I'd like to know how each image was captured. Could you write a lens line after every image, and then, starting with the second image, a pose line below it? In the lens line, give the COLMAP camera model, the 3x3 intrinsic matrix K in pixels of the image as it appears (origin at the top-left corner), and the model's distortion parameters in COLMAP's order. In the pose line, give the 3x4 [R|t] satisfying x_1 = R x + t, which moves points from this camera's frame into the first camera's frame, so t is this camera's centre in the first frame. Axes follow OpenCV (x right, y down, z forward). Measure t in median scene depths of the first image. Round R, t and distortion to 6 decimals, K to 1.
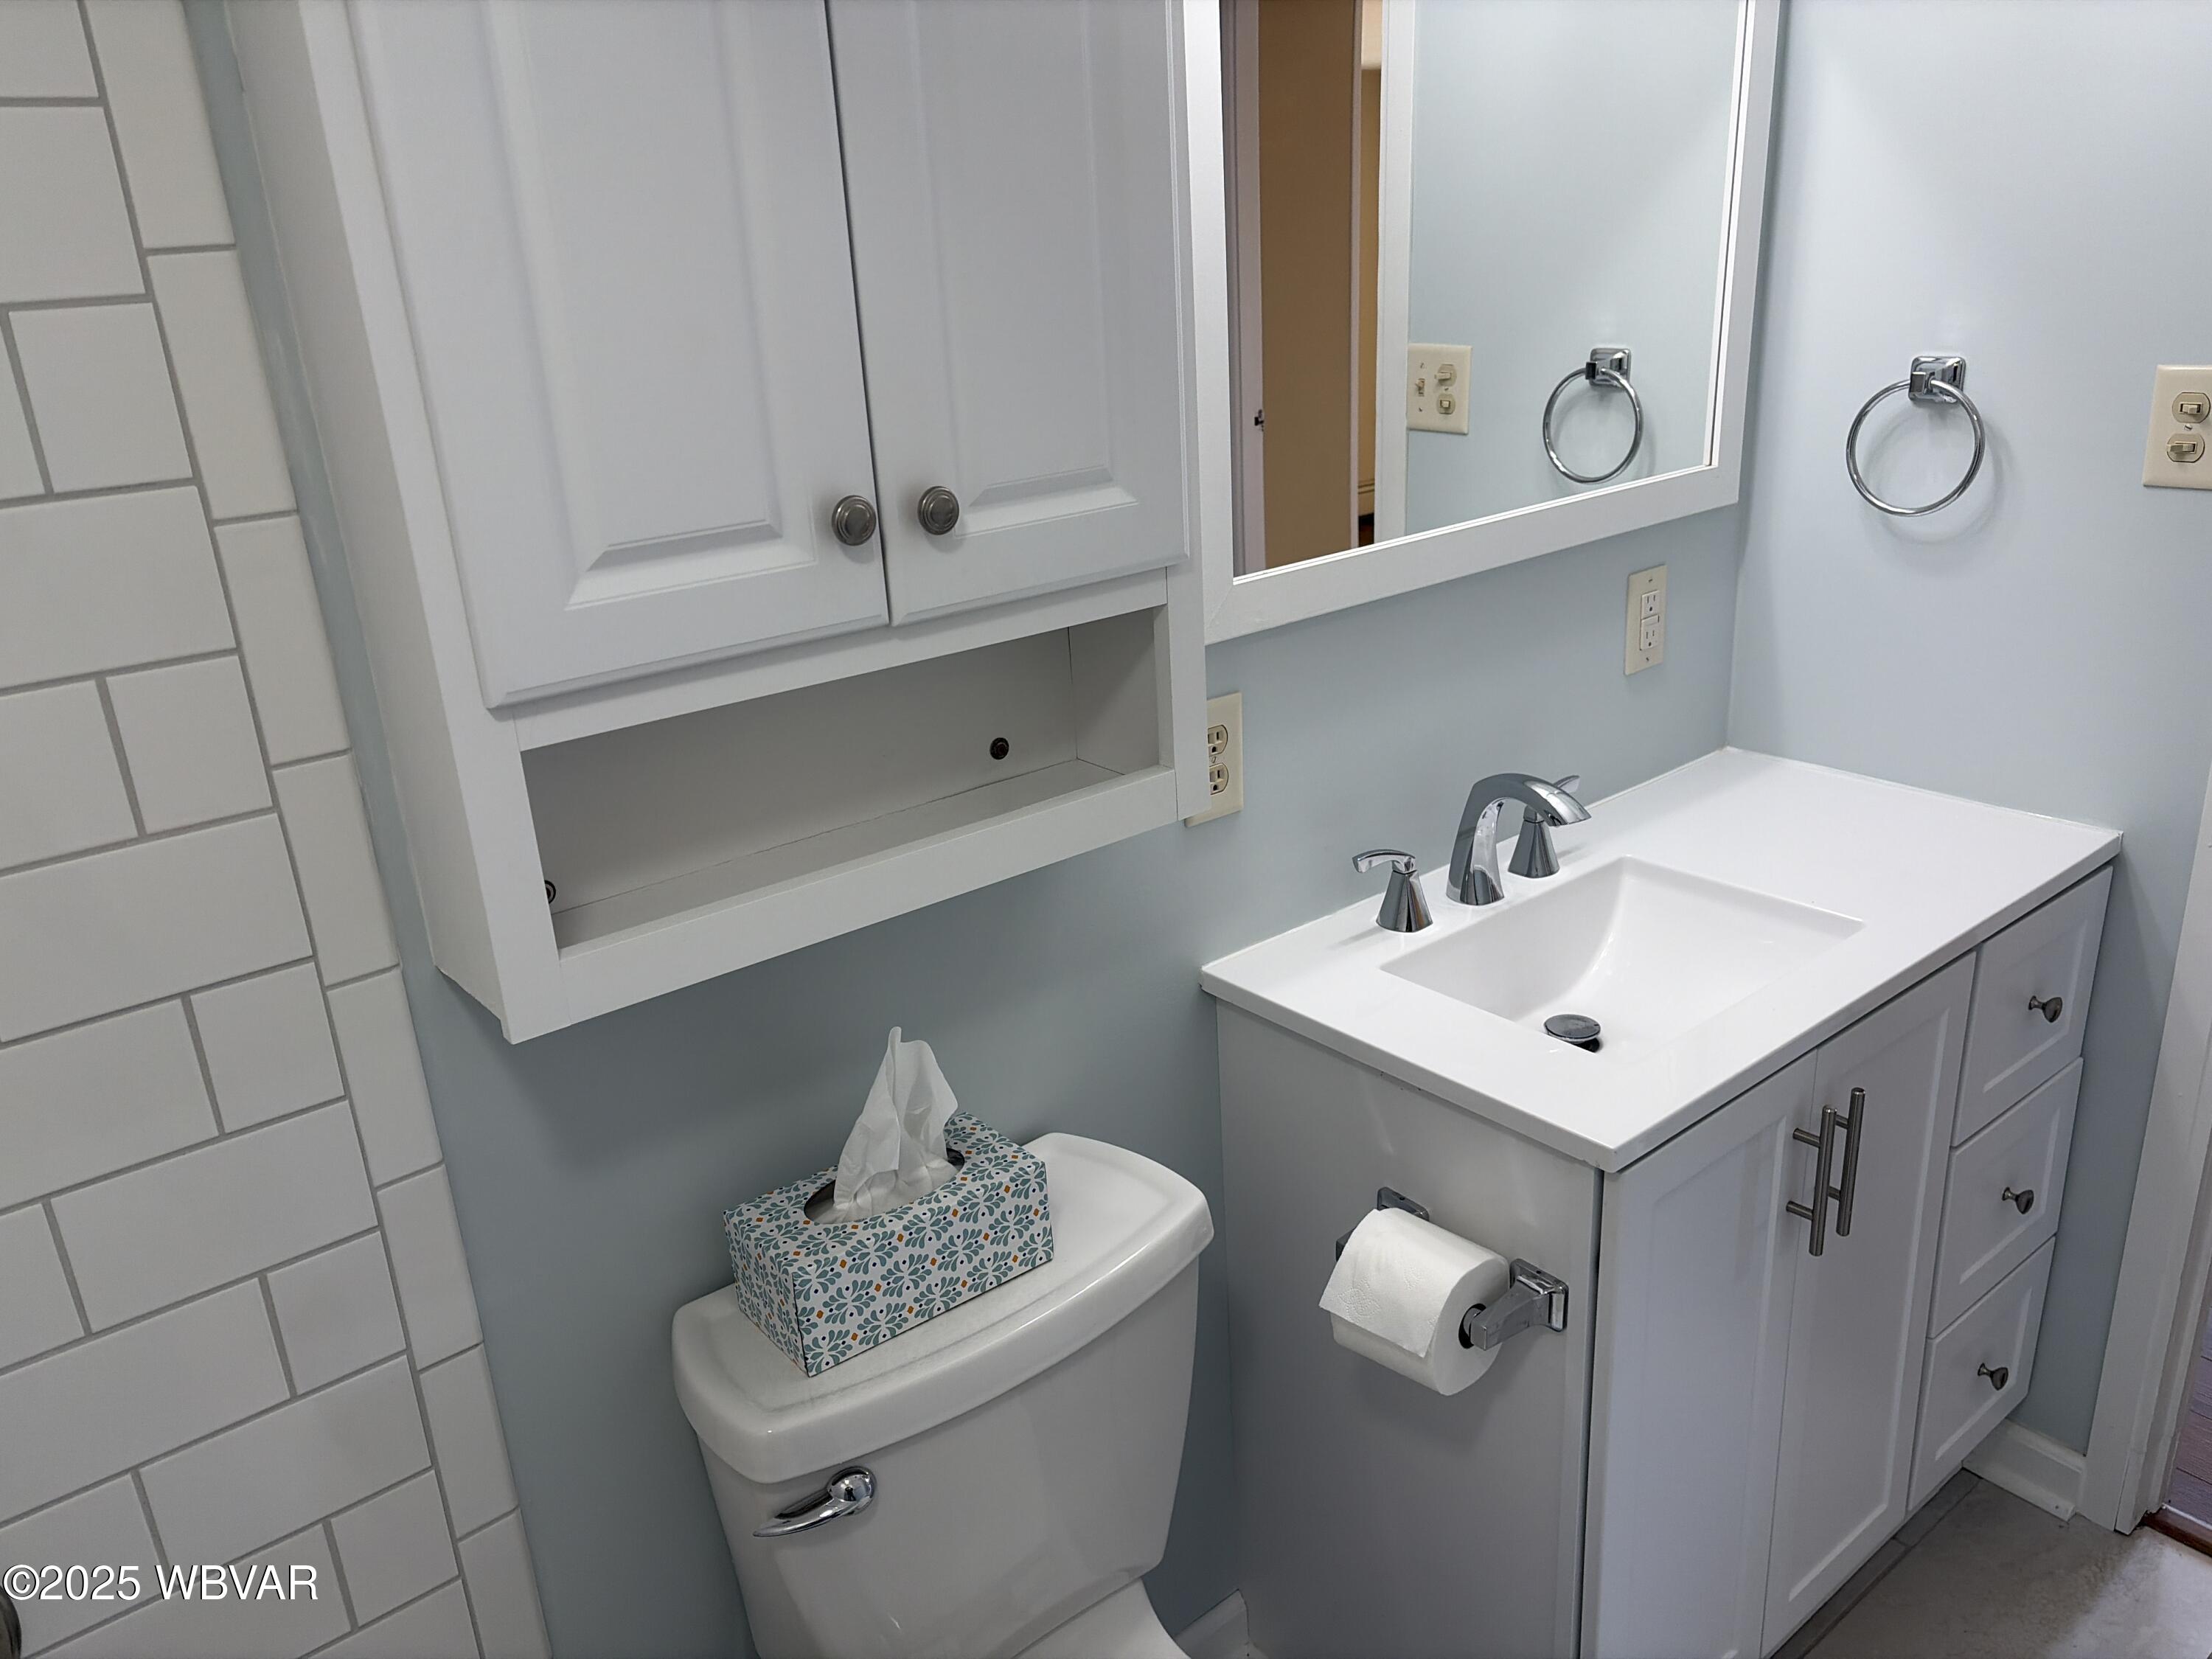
lens RADIAL K [[1674.8, 0, 1104.0], [0, 1674.8, 834.2], [0, 0, 1]] dist [0.034602, -0.005727]
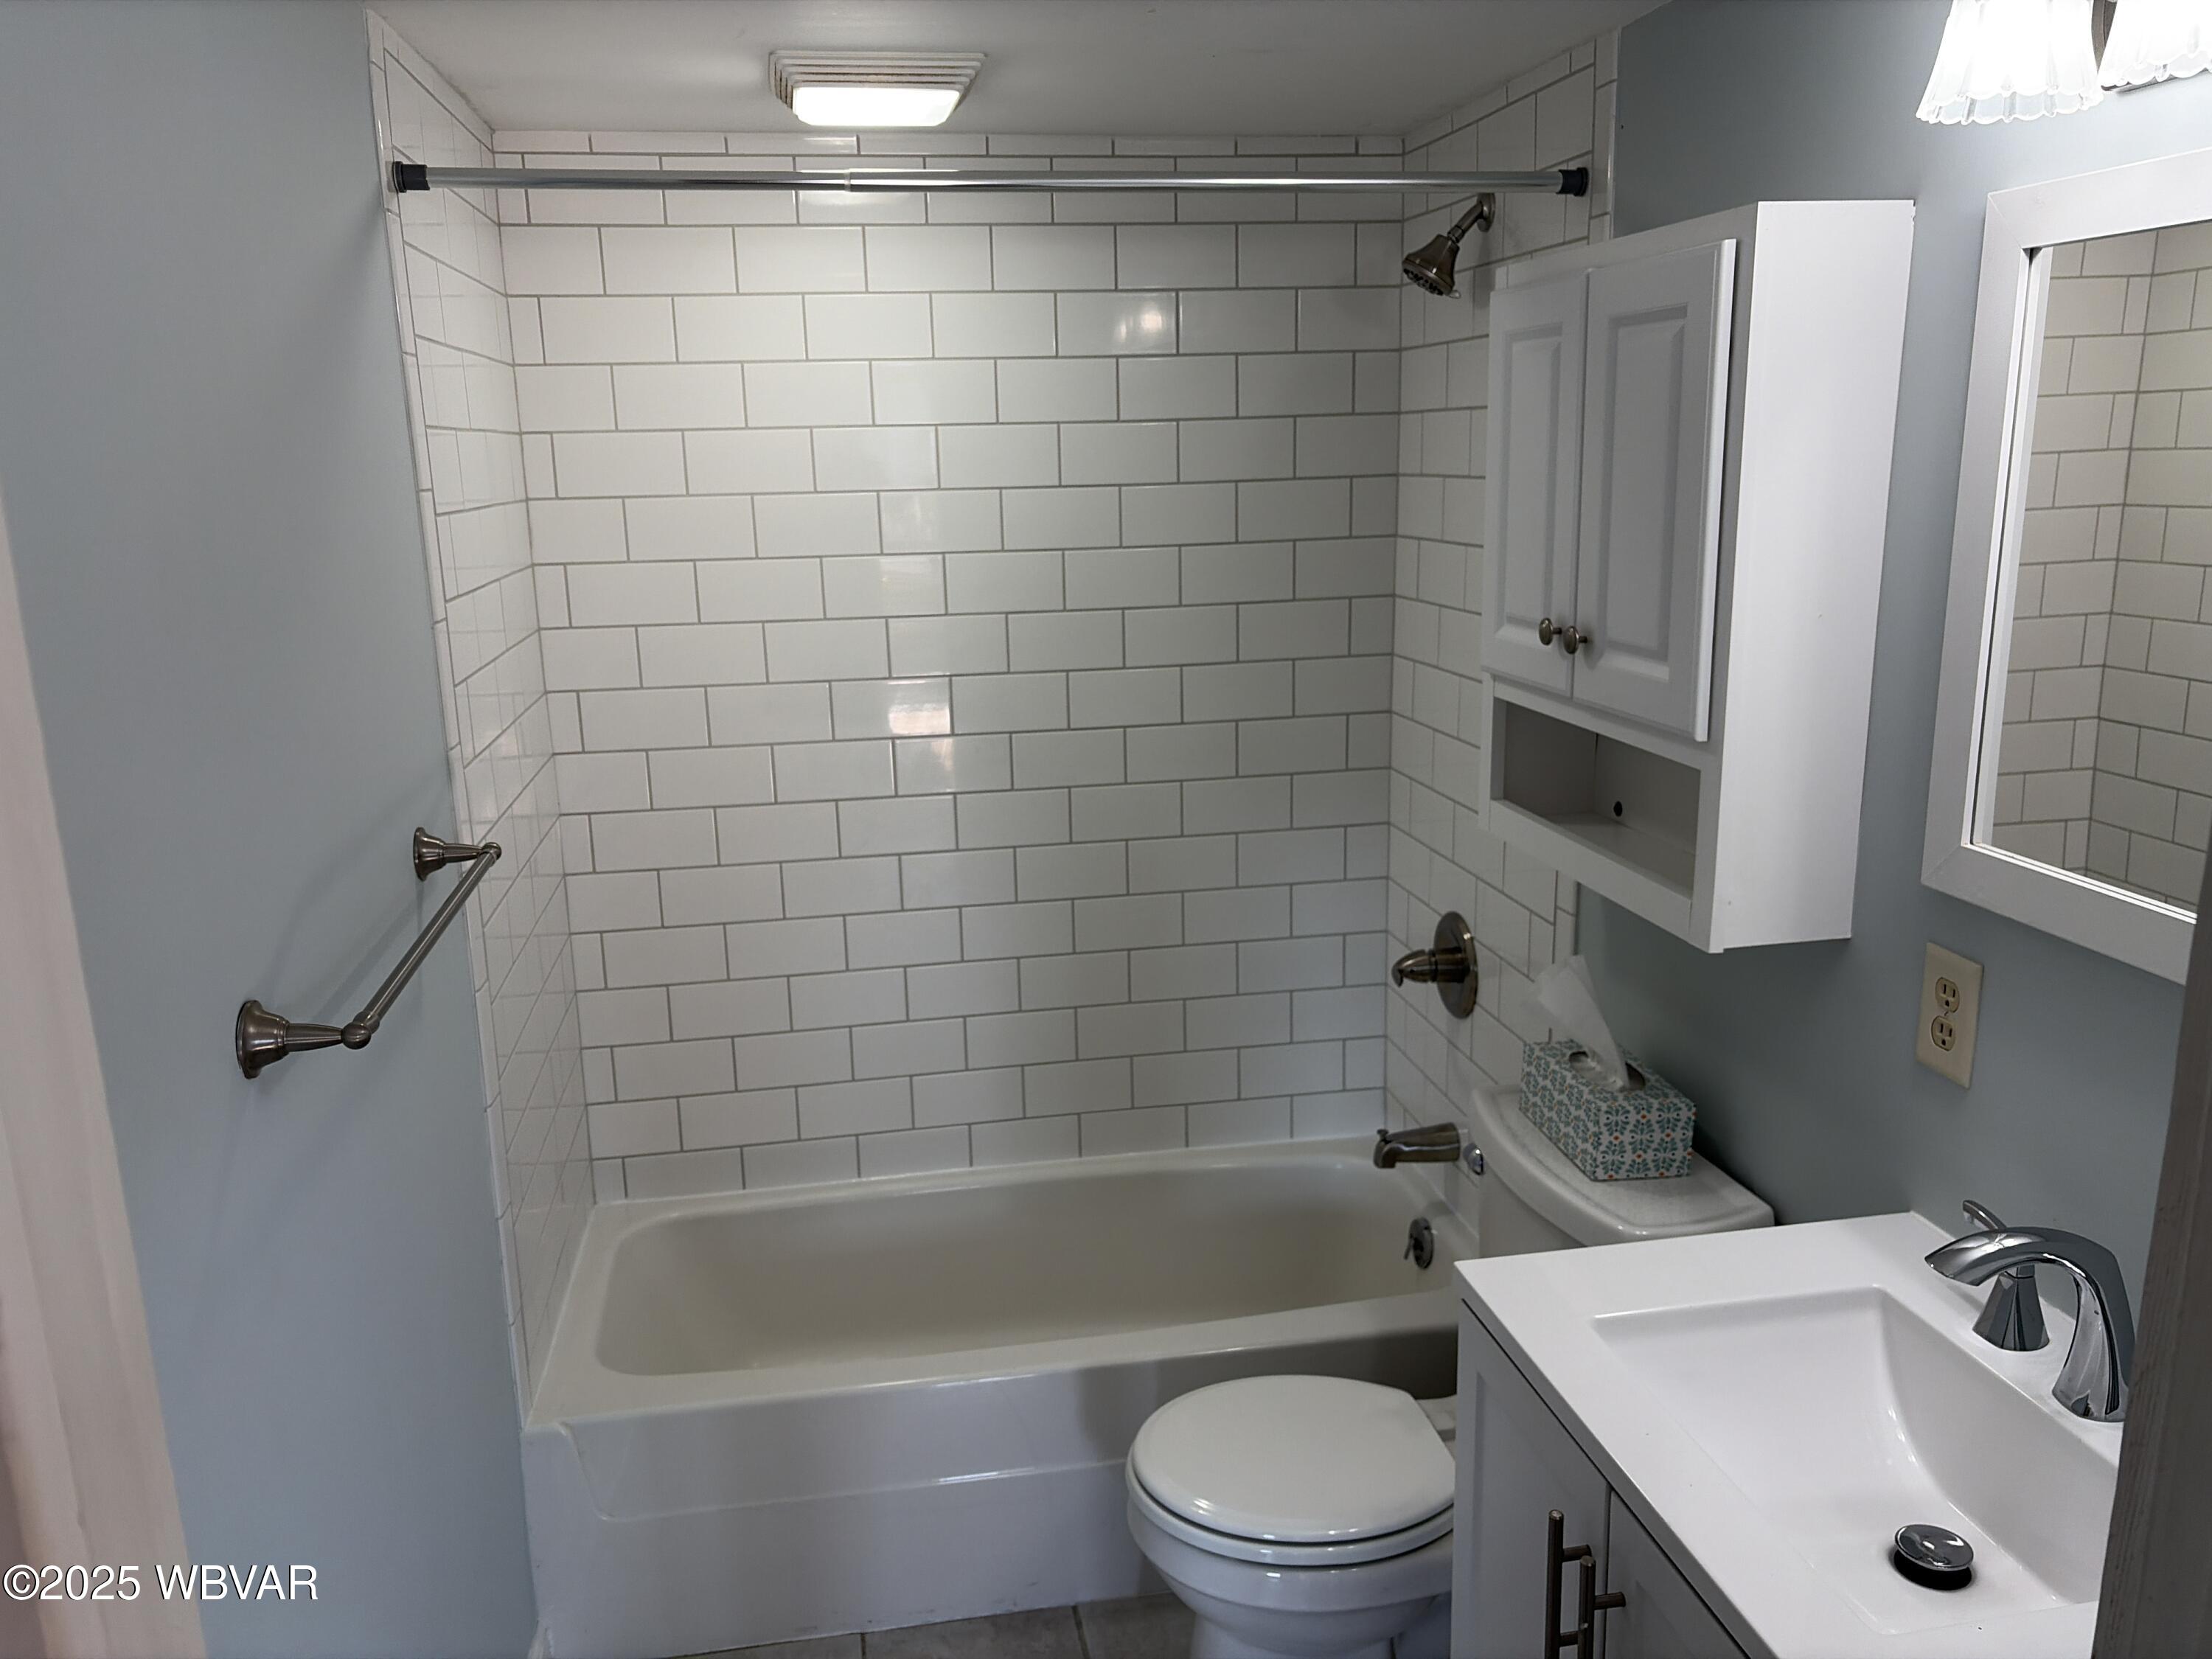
lens RADIAL K [[1674.8, 0, 1102.1], [0, 1674.8, 828.4], [0, 0, 1]] dist [0.034602, -0.005727]
pose [[-0.477469, 0.249902, -0.842361, 1.228972], [-0.273541, 0.868781, 0.412789, -0.456705], [0.834984, 0.427515, -0.346458, 0.968112]]
